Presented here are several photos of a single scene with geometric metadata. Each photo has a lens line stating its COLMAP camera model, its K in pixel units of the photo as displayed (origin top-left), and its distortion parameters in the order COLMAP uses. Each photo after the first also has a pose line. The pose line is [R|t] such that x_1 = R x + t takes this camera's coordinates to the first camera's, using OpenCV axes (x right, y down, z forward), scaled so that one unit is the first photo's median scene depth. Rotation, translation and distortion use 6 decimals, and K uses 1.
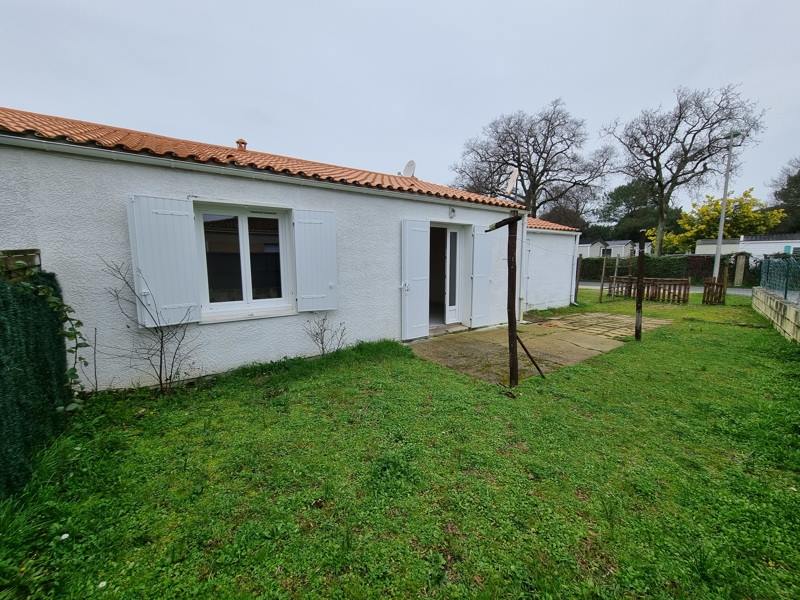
lens RADIAL K [[325.0, 0, 400.0], [0, 325.0, 300.0], [0, 0, 1]] dist [0.068387, 0.000092]
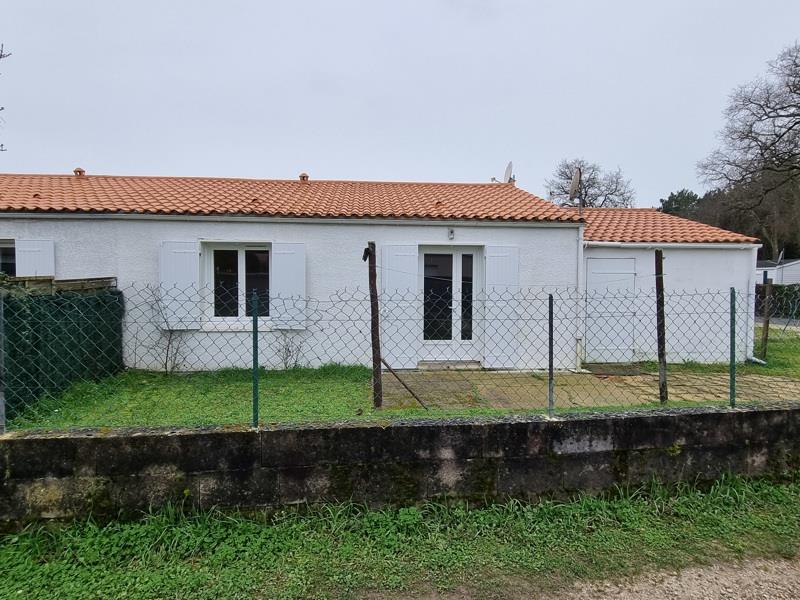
lens RADIAL K [[325.0, 0, 400.0], [0, 325.0, 300.0], [0, 0, 1]] dist [0.068387, 0.000092]
pose [[0.838358, 0.007744, -0.545065, 0.705614], [-0.073136, 0.992457, -0.098388, 0.017913], [0.540192, 0.122348, 0.832600, 0.266727]]
